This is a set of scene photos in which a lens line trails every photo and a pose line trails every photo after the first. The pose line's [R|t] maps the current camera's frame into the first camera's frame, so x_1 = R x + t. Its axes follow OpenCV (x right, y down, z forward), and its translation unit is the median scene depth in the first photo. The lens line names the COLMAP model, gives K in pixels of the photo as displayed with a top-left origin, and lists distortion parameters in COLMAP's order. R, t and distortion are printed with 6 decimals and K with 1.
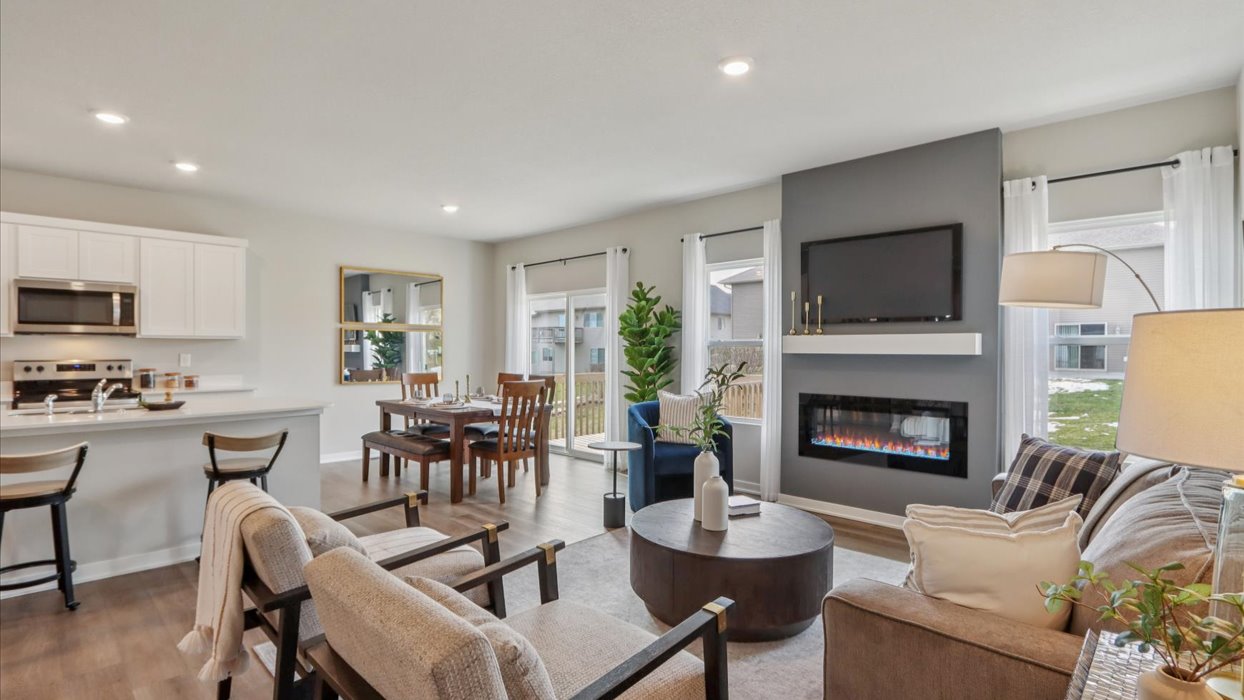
lens RADIAL K [[578.4, 0, 622.0], [0, 578.4, 350.0], [0, 0, 1]] dist [-0.002832, -0.000208]
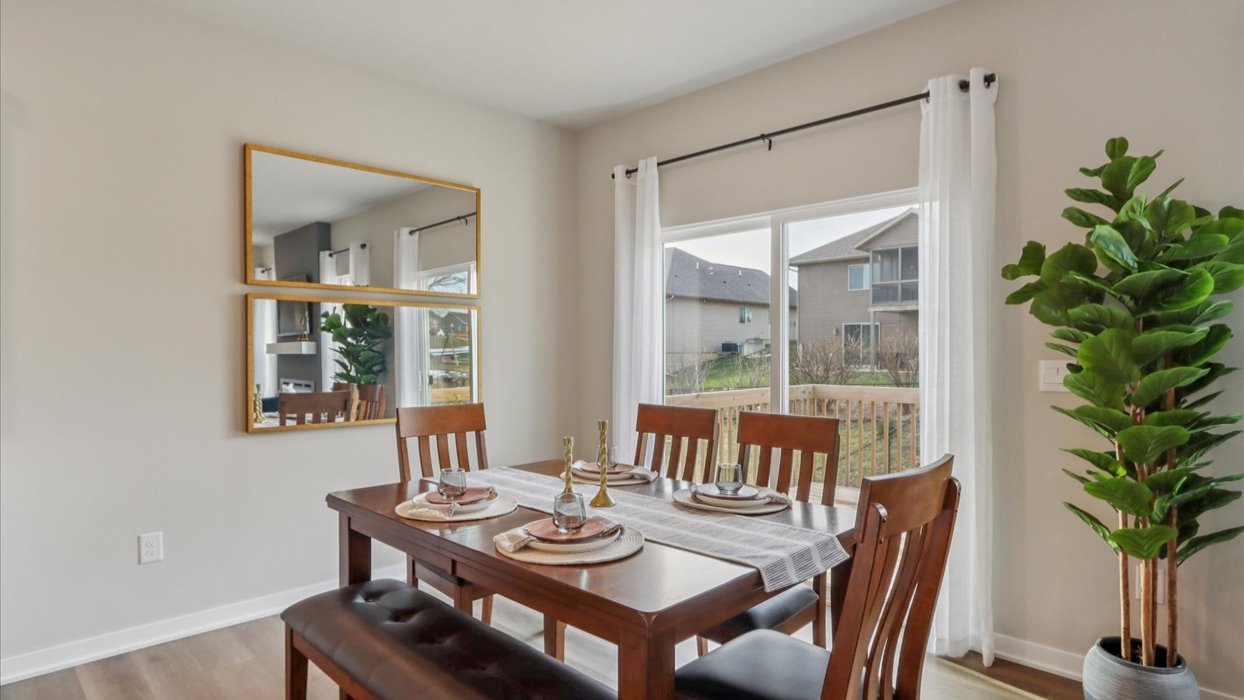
lens RADIAL K [[654.5, 0, 640.1], [0, 654.5, 349.7], [0, 0, 1]] dist [-0.032202, -0.000202]
pose [[0.999836, -0.006917, 0.016714, -0.218105], [0.006922, 0.999976, -0.000218, 0.002409], [-0.016713, 0.000333, 0.999860, 0.543904]]
